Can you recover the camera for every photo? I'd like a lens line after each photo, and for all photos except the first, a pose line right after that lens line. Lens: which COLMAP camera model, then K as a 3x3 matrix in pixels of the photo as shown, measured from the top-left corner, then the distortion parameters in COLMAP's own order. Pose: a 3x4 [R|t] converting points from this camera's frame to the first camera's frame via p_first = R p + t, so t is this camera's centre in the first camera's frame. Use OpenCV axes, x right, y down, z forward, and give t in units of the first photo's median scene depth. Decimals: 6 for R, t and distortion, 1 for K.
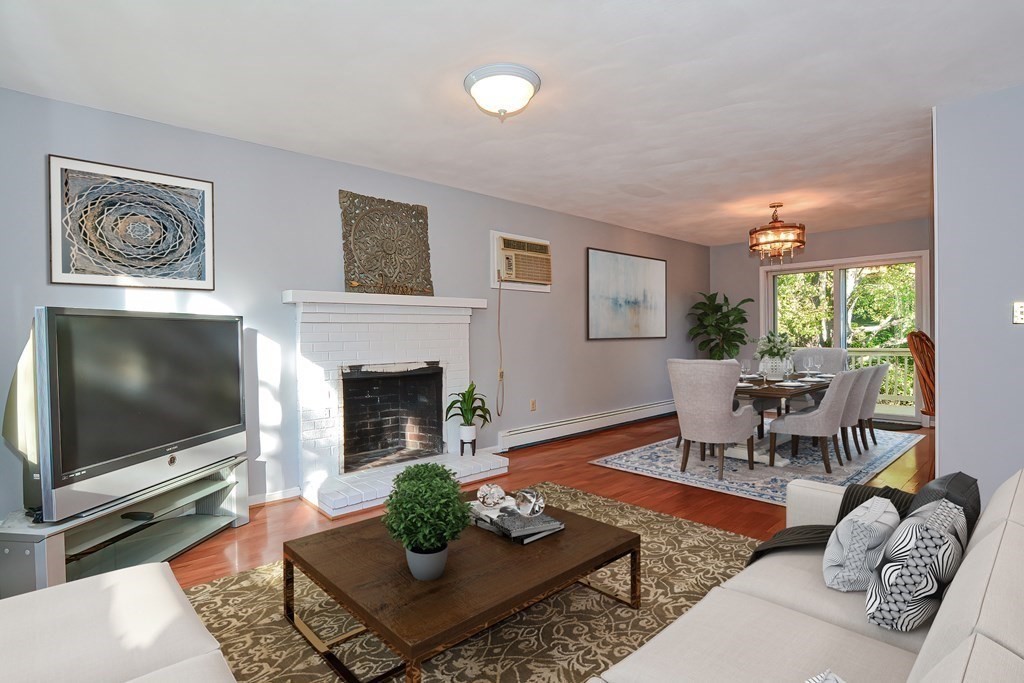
lens RADIAL K [[508.0, 0, 504.8], [0, 508.0, 341.6], [0, 0, 1]] dist [-0.018022, 0.000380]
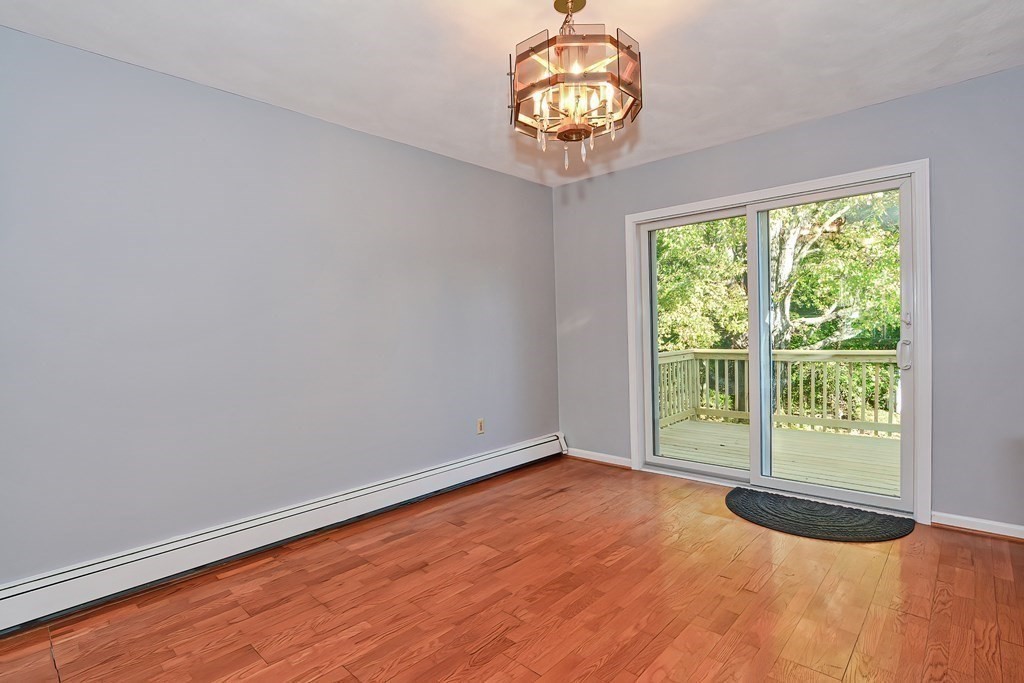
lens RADIAL K [[508.0, 0, 504.8], [0, 508.0, 341.6], [0, 0, 1]] dist [-0.018022, 0.000380]
pose [[0.996380, -0.015818, 0.083526, 0.176986], [0.014816, 0.999811, 0.012609, -0.010139], [-0.083710, -0.011326, 0.996426, 0.249752]]
